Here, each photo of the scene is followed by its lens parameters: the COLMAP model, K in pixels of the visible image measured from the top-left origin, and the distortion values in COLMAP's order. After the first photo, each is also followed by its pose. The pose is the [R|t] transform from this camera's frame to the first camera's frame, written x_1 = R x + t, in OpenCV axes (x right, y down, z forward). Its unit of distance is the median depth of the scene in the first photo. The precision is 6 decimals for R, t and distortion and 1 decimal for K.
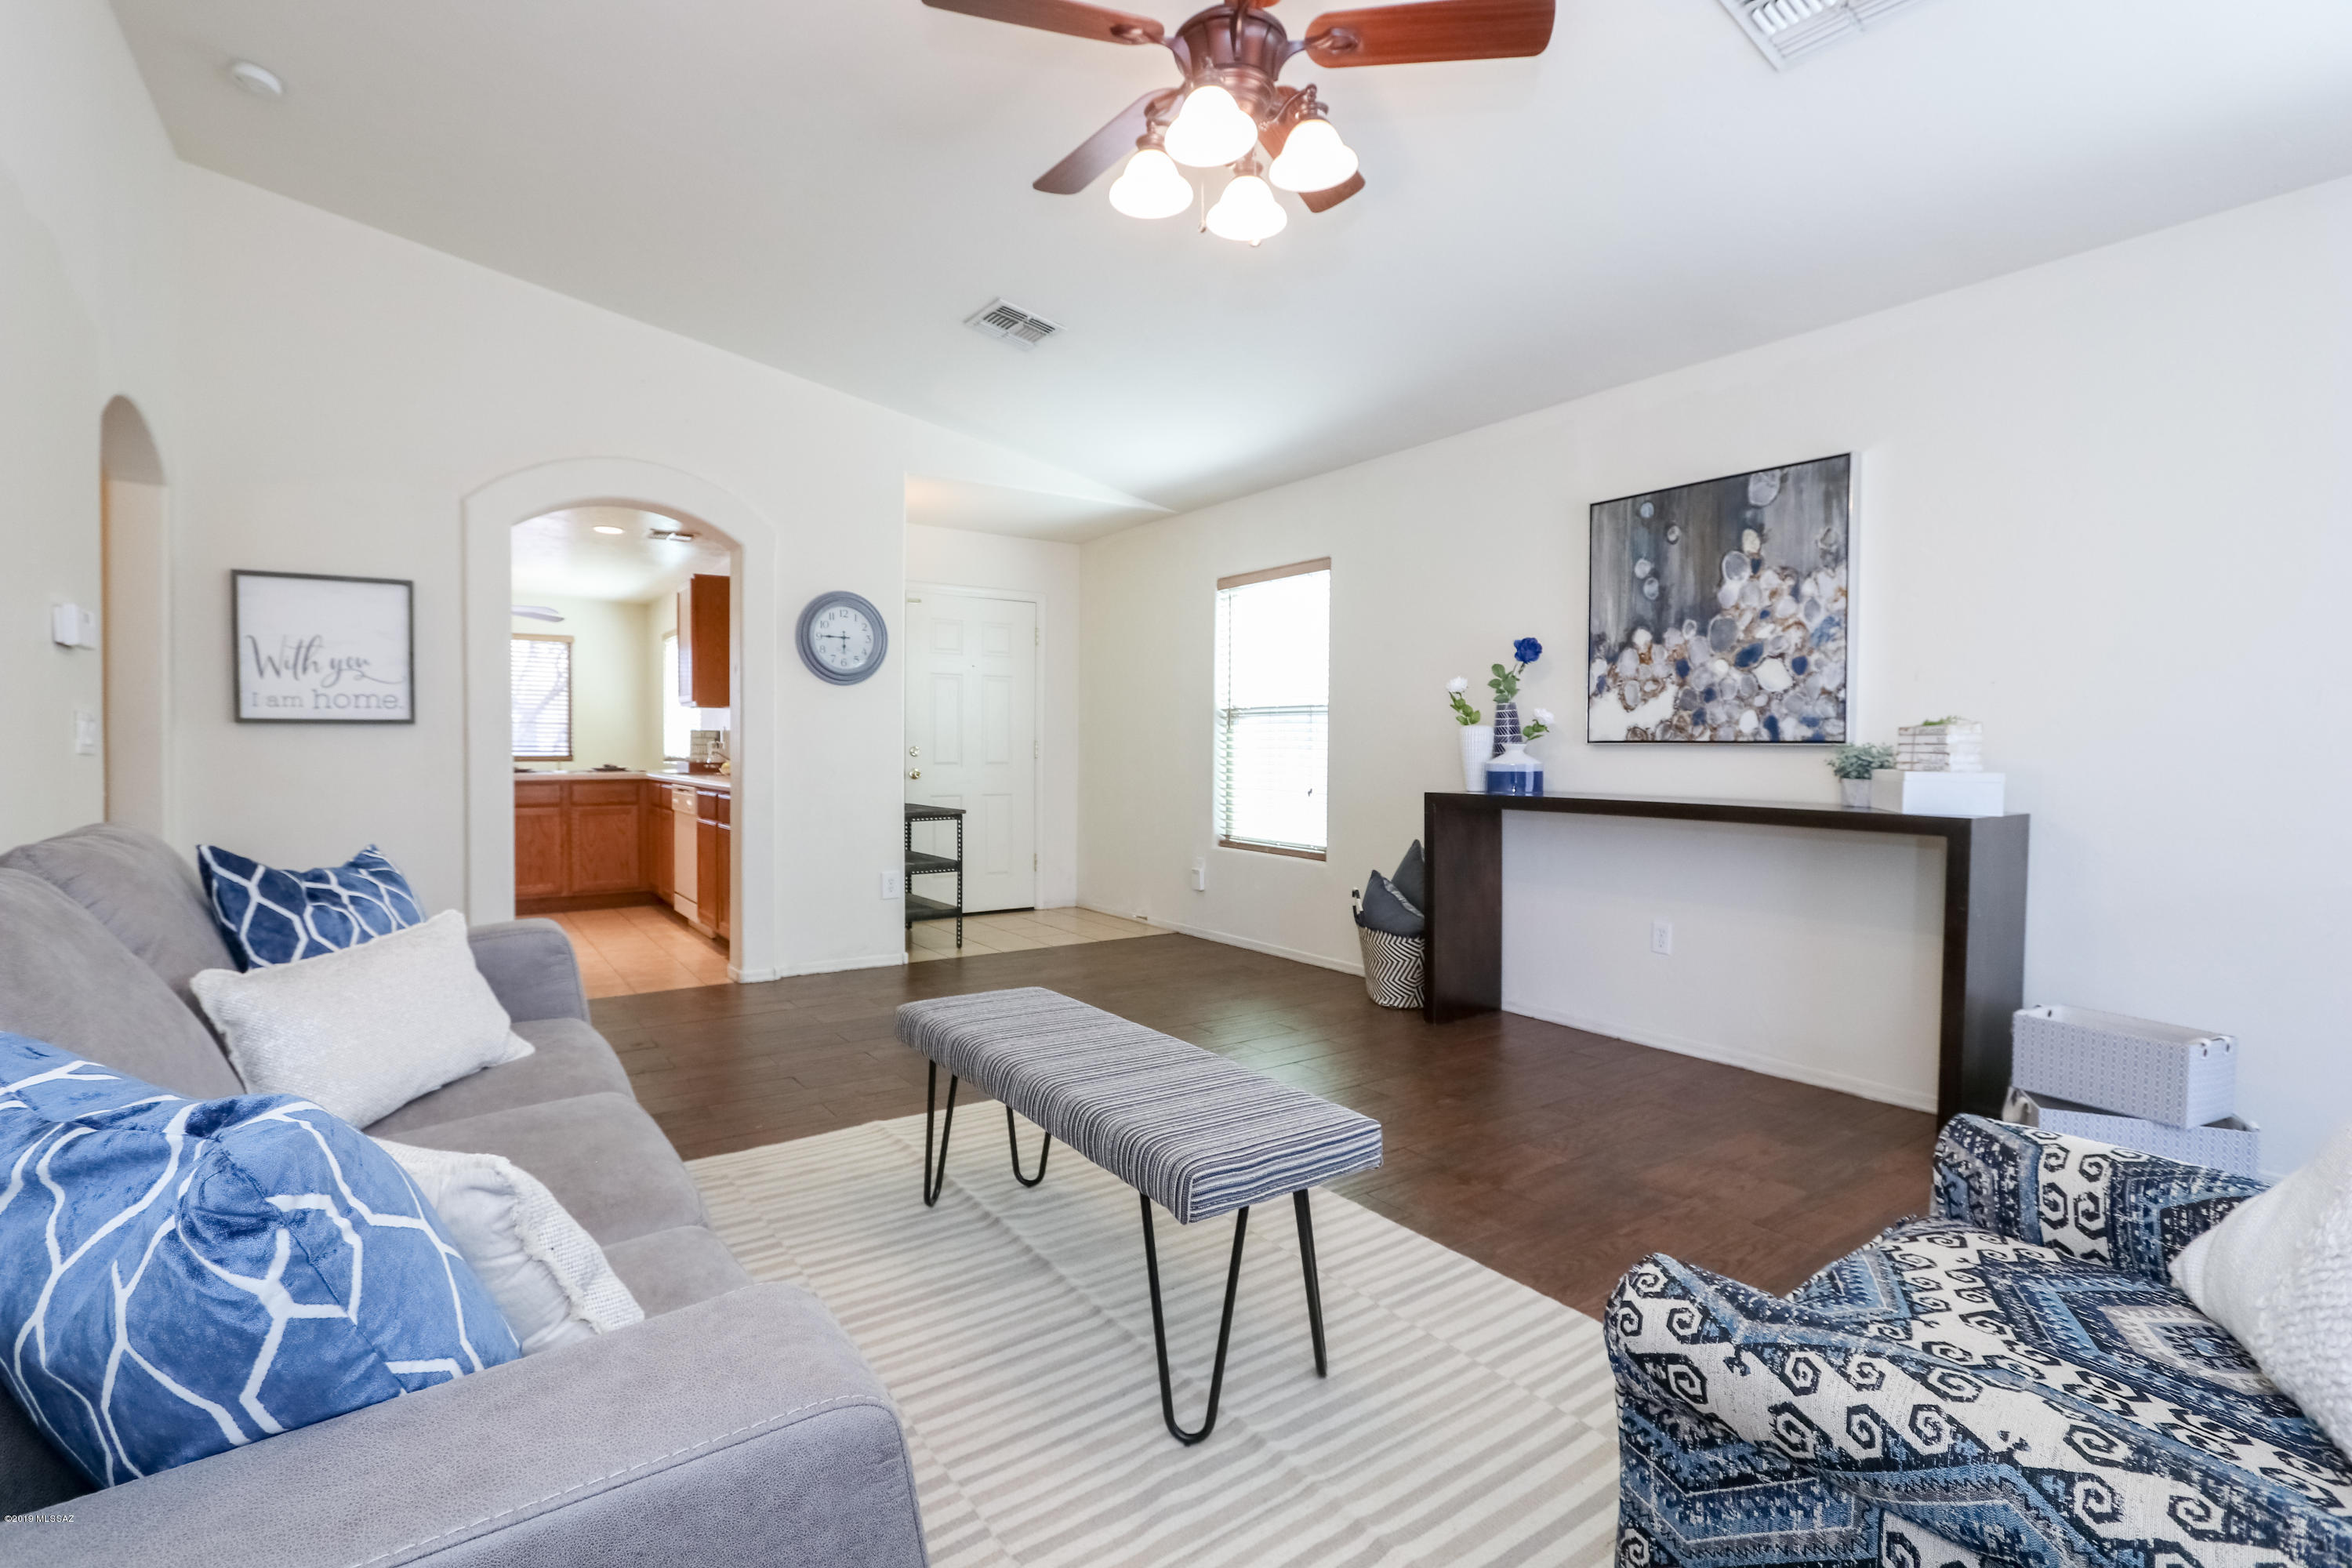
lens RADIAL K [[1086.8, 0, 1135.0], [0, 1086.8, 769.8], [0, 0, 1]] dist [-0.022534, 0.004883]
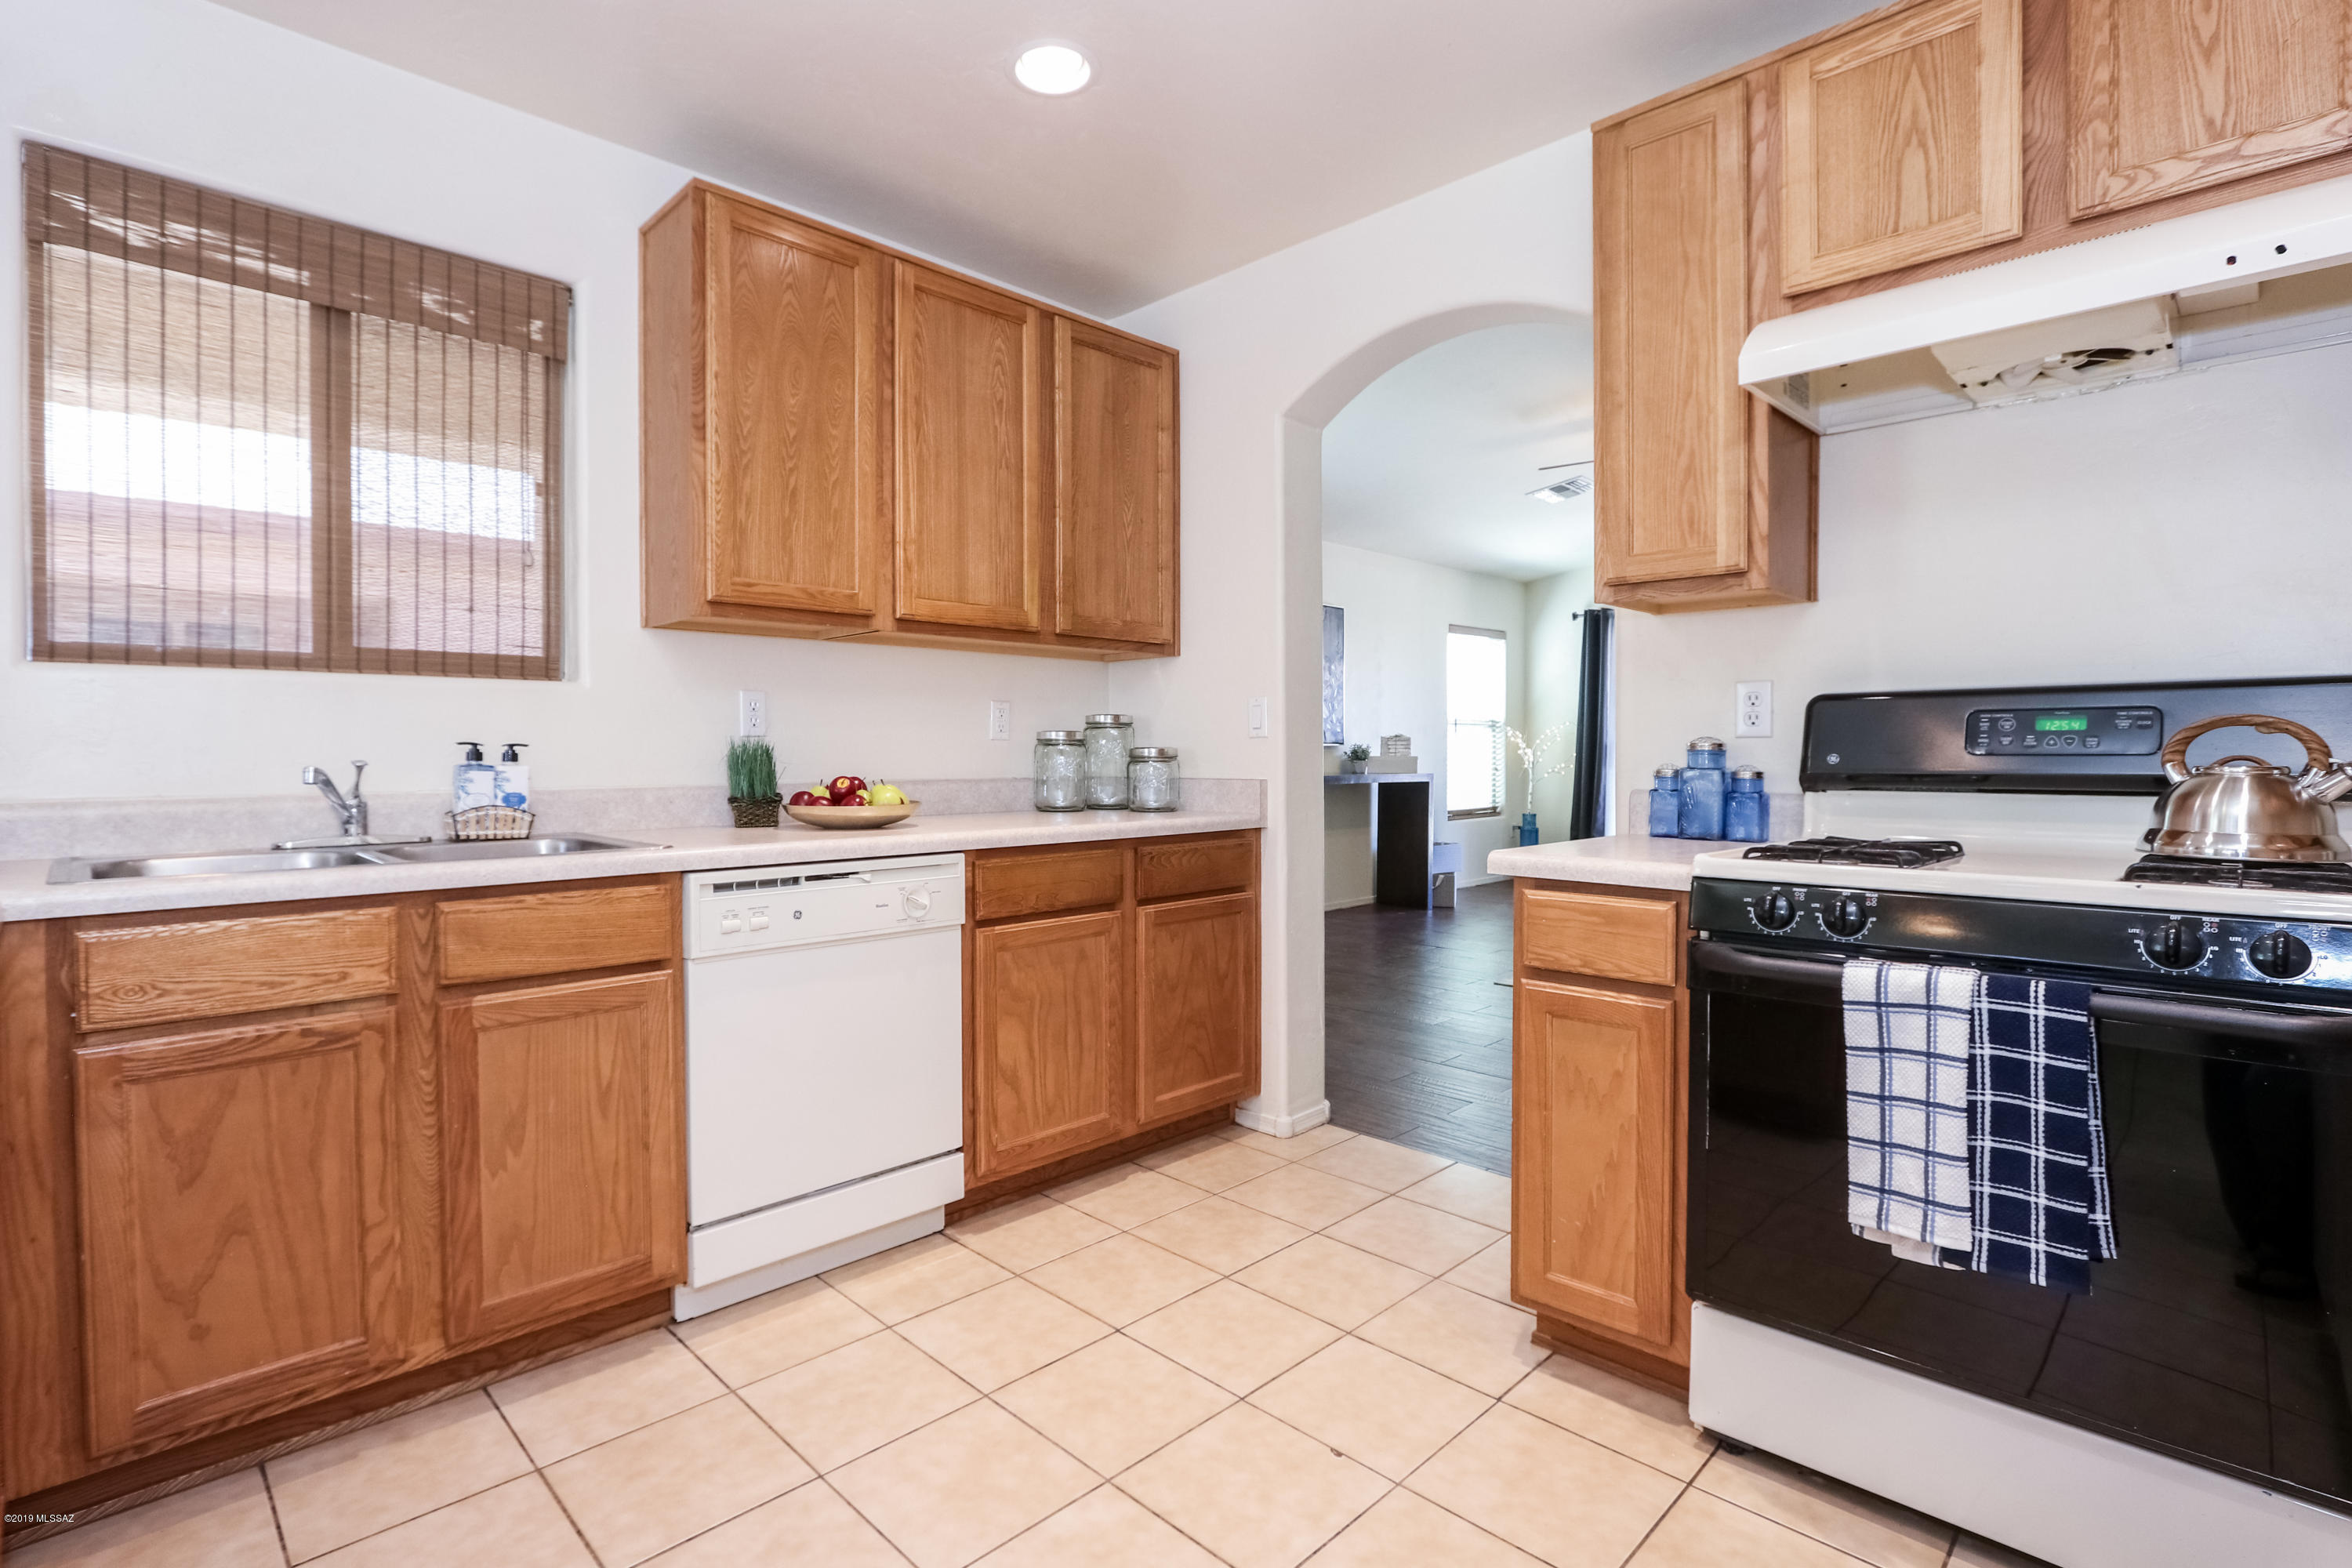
lens RADIAL K [[1119.2, 0, 1130.5], [0, 1119.2, 770.0], [0, 0, 1]] dist [-0.020392, 0.004013]
pose [[-0.174365, -0.022078, 0.984433, -1.250078], [0.021643, 0.999421, 0.026247, -0.035142], [-0.984443, 0.025883, -0.173787, 1.553648]]
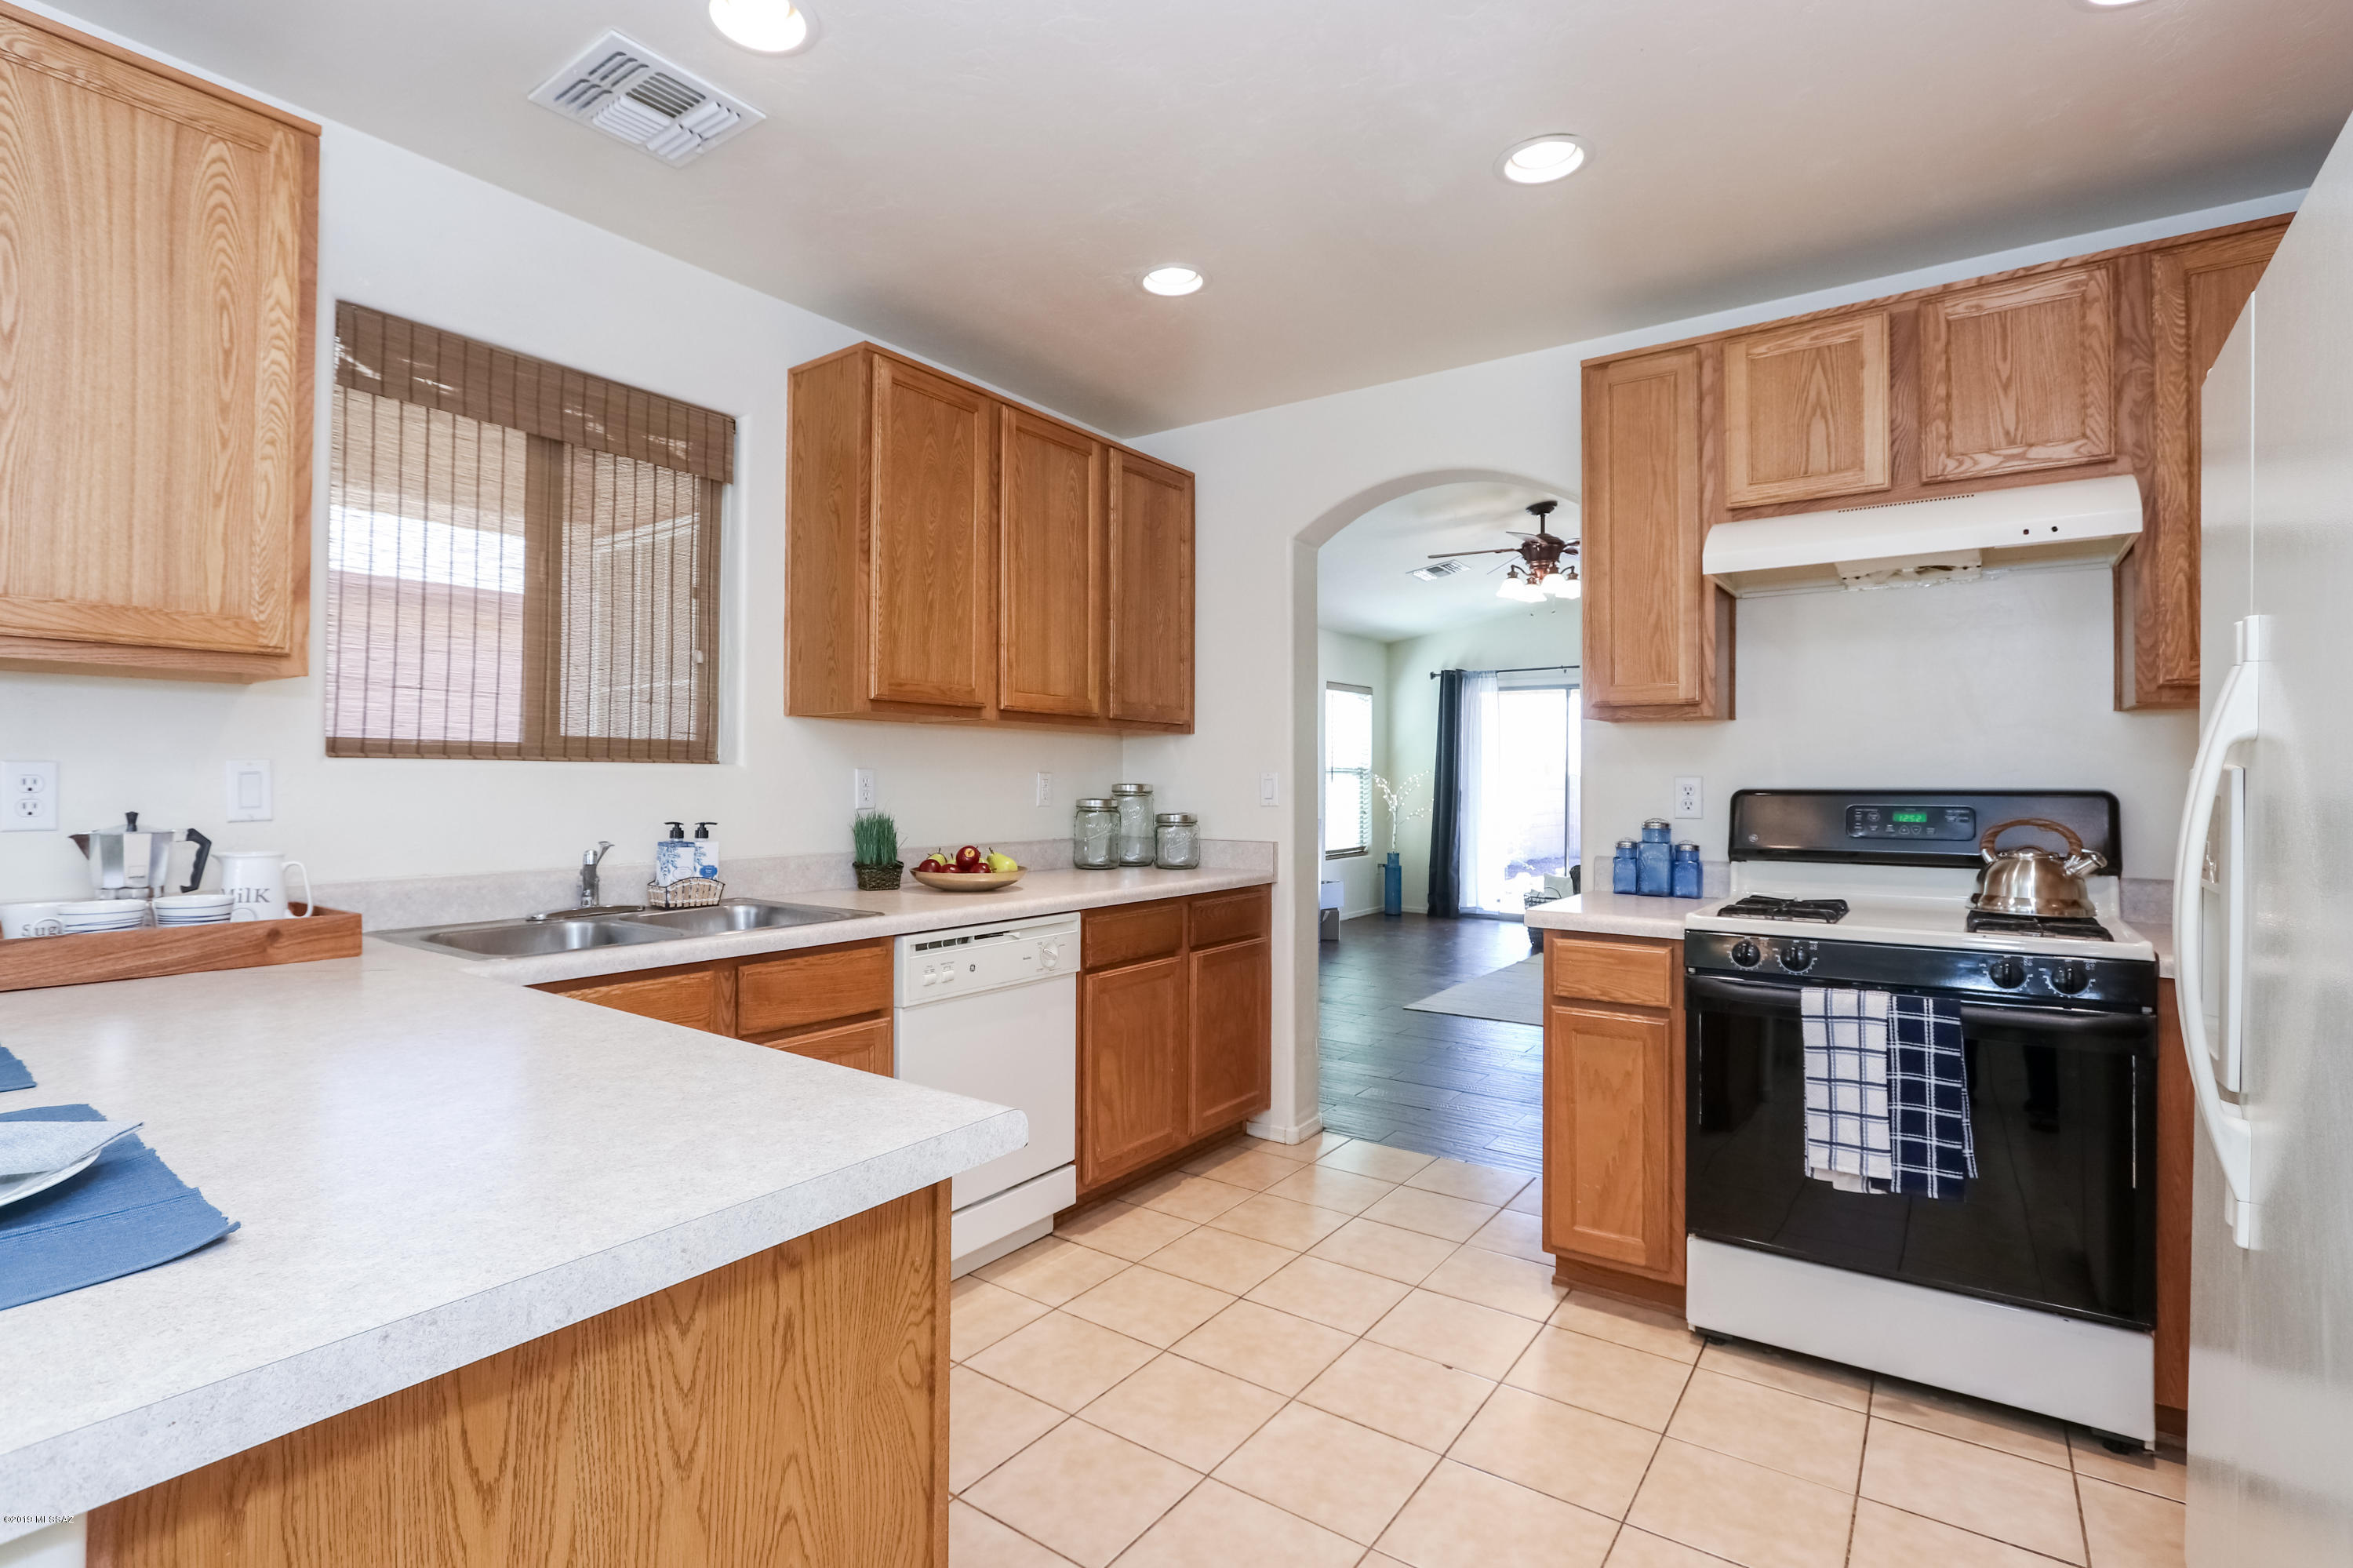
lens RADIAL K [[1119.8, 0, 1130.9], [0, 1119.8, 770.0], [0, 0, 1]] dist [-0.020392, 0.004013]
pose [[-0.330875, 0.002158, 0.943672, -1.336009], [0.013406, 0.999907, 0.002414, -0.070015], [-0.943579, 0.013449, -0.330874, 1.749650]]
